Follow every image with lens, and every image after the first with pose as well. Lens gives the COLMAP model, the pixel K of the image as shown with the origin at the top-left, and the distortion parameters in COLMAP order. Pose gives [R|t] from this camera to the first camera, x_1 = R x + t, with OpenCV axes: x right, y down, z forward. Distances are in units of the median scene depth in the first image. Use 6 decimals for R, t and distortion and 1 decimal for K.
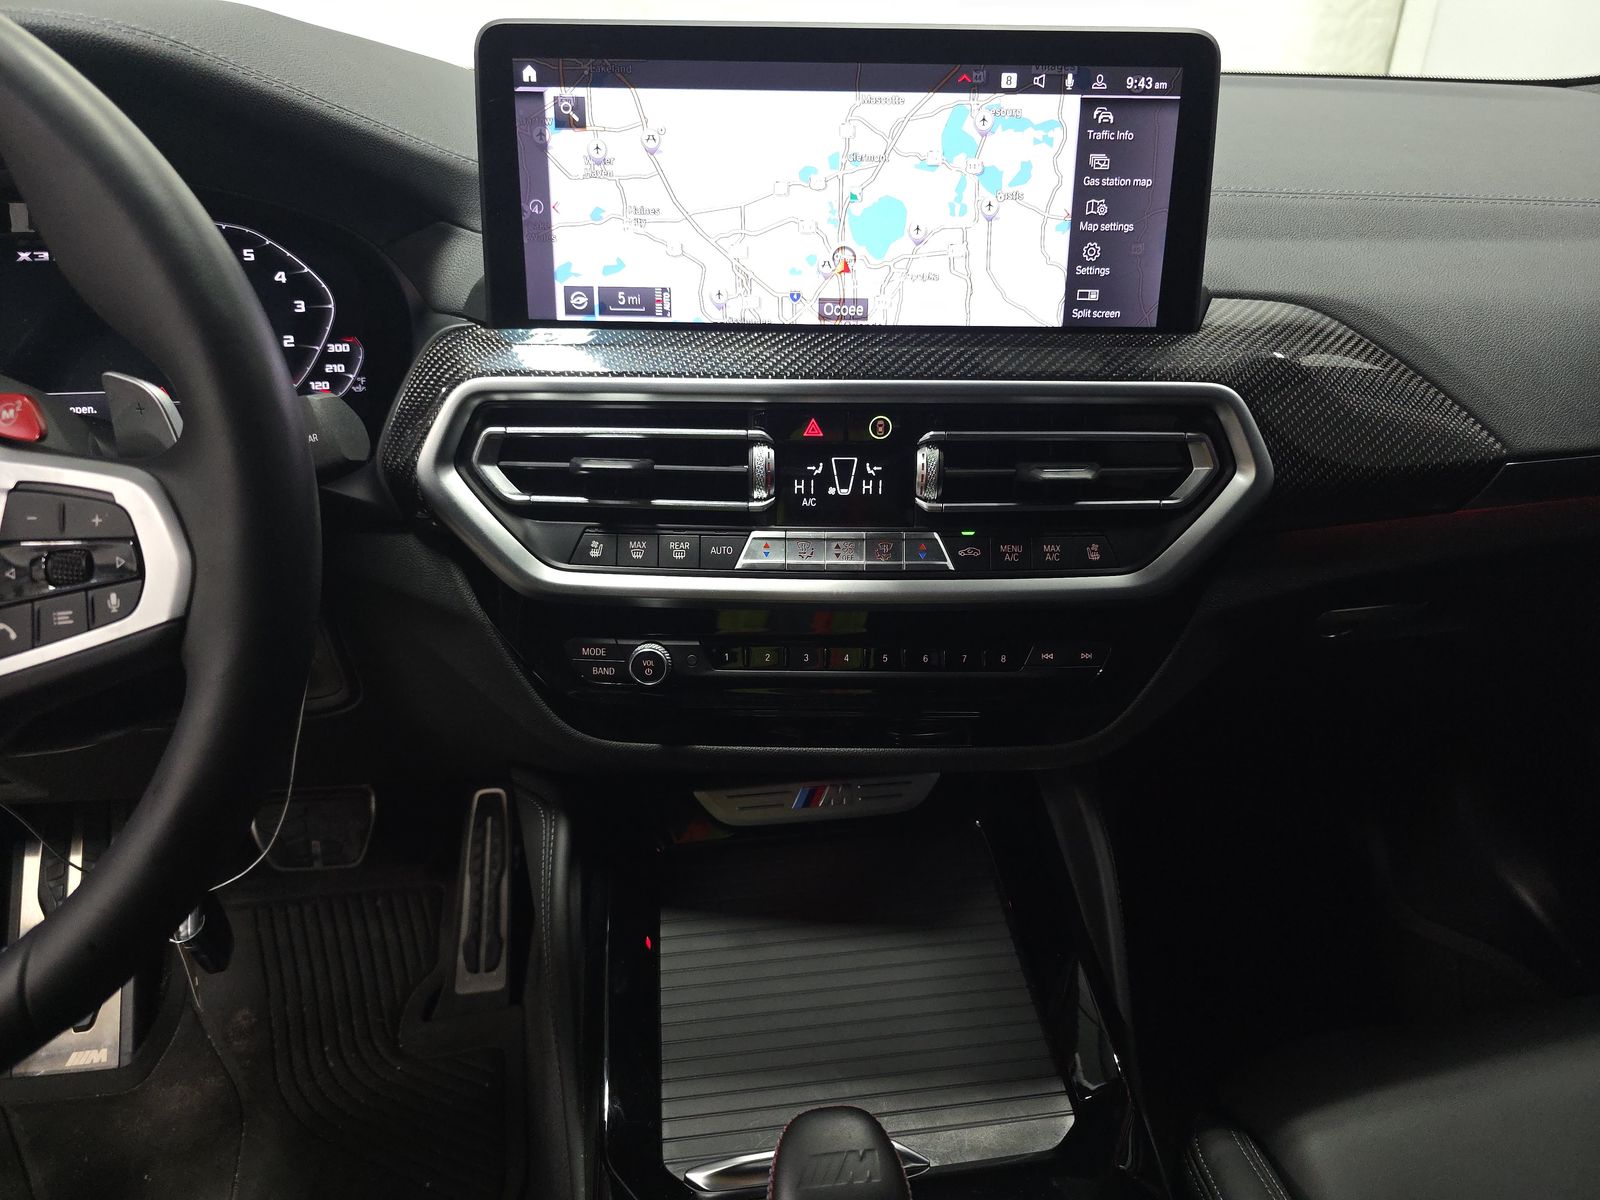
lens RADIAL K [[1071.3, 0, 799.7], [0, 1071.3, 625.5], [0, 0, 1]] dist [-0.002137, -0.018196]
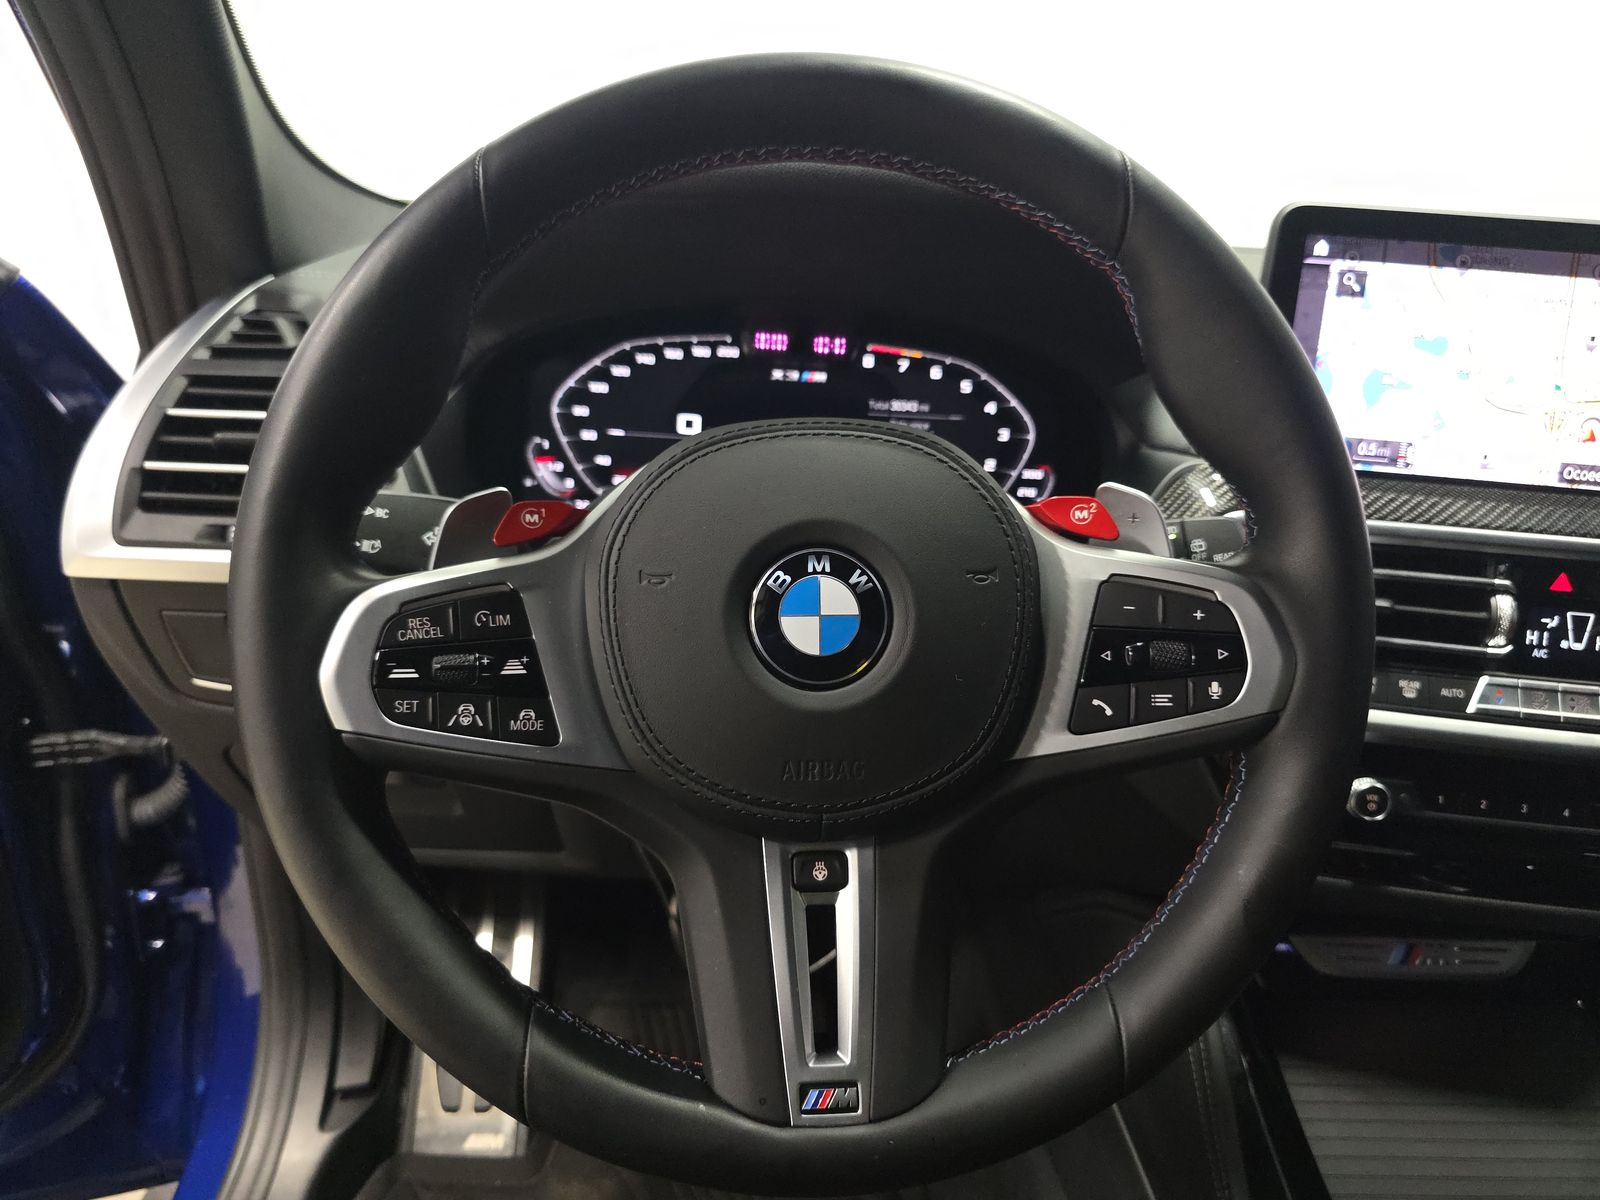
lens RADIAL K [[1089.1, 0, 800.0], [0, 1089.1, 600.0], [0, 0, 1]] dist [0.001295, -0.043430]
pose [[0.989980, 0.081100, -0.115599, -0.577952], [-0.098137, 0.983763, -0.150267, 0.059104], [0.101535, 0.160106, 0.981864, -0.092350]]
